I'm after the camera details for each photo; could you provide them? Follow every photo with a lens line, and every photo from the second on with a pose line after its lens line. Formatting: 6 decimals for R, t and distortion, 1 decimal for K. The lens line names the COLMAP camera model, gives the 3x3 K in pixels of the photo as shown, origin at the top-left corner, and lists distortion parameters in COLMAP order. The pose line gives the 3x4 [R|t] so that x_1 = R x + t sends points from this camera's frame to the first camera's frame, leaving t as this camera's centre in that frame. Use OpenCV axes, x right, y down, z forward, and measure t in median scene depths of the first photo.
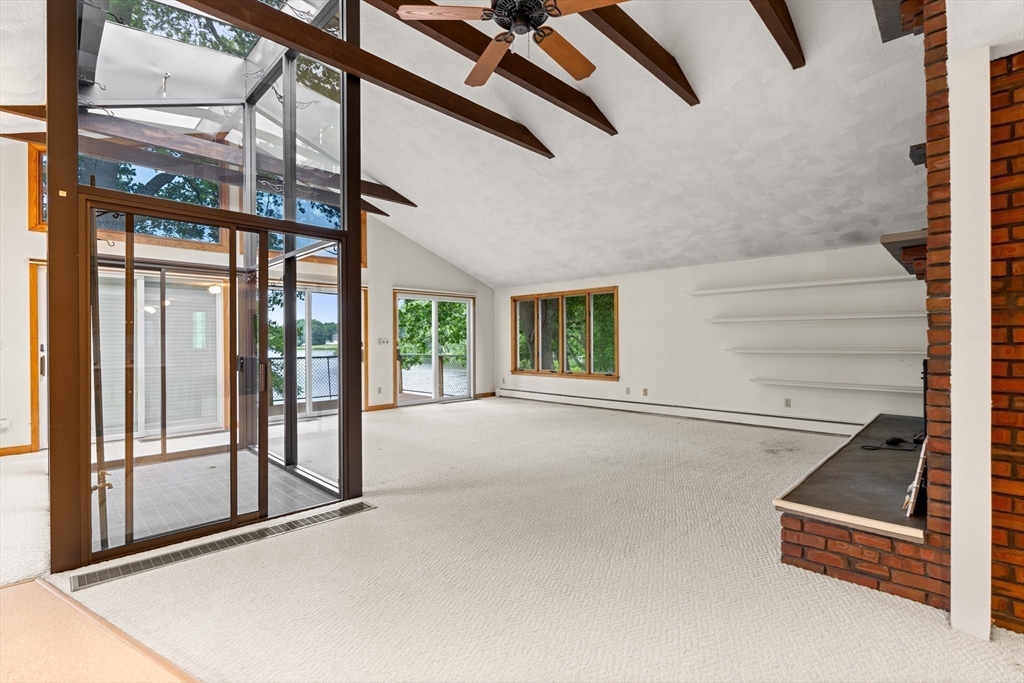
lens RADIAL K [[464.4, 0, 510.5], [0, 464.4, 341.9], [0, 0, 1]] dist [0.003393, 0.000574]
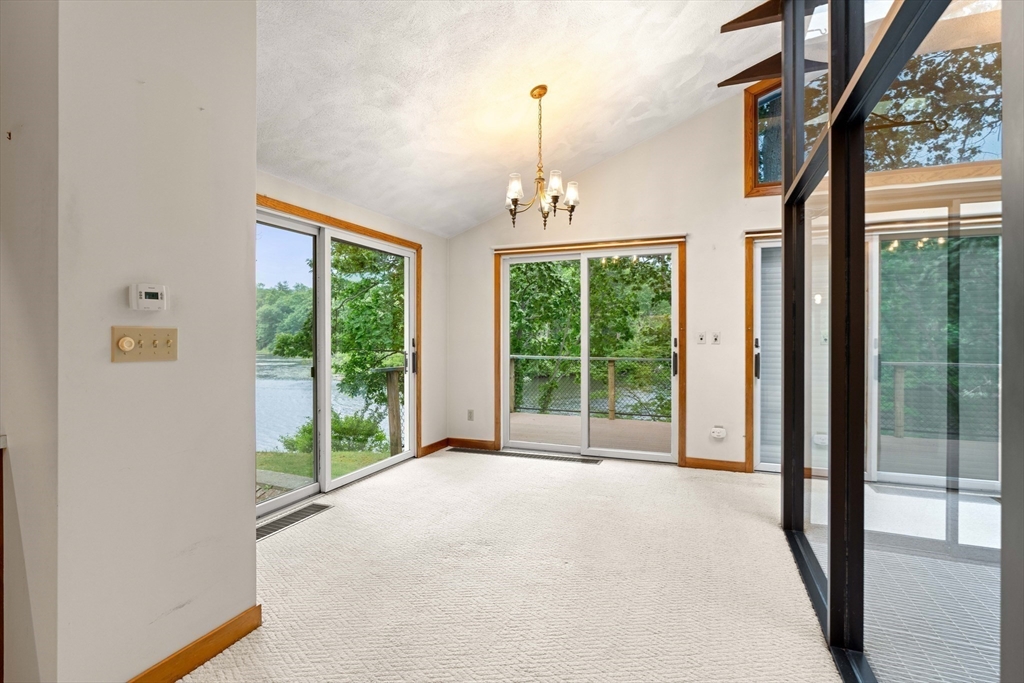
lens RADIAL K [[485.8, 0, 513.9], [0, 485.8, 339.7], [0, 0, 1]] dist [-0.006085, -0.000664]
pose [[0.394750, 0.016287, -0.918644, -0.449986], [-0.002945, 0.999860, 0.016462, -0.005302], [0.918784, -0.003793, 0.394742, 0.324395]]
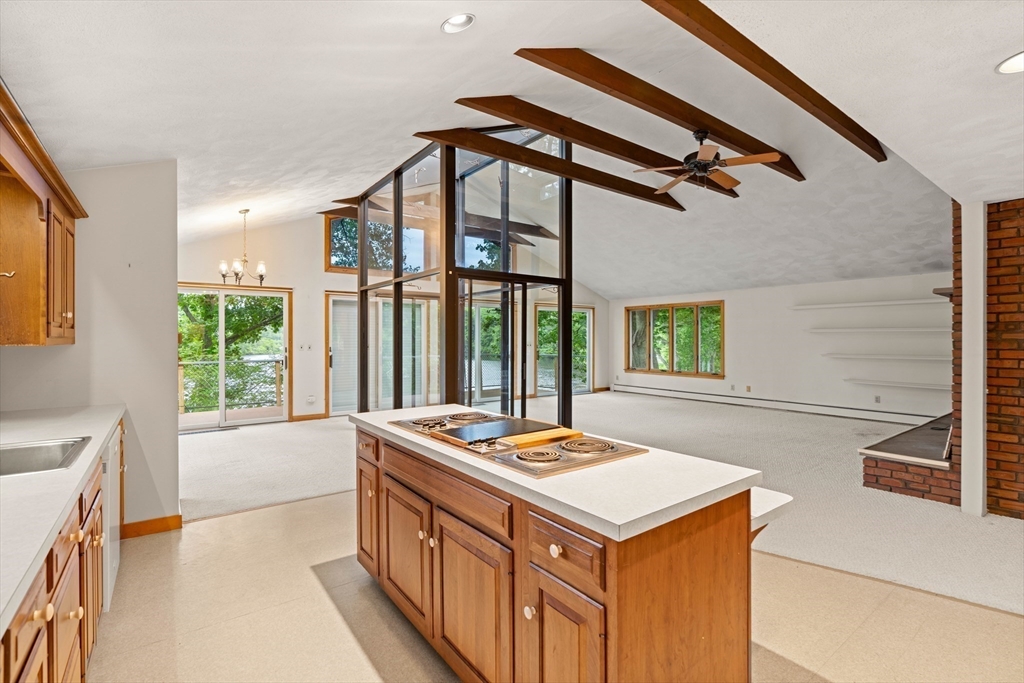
lens RADIAL K [[464.4, 0, 514.2], [0, 464.4, 339.7], [0, 0, 1]] dist [0.003393, 0.000574]
pose [[0.989970, 0.006643, -0.141120, -0.224732], [-0.006777, 0.999977, -0.000471, -0.023282], [0.141114, 0.001423, 0.989992, -0.438736]]
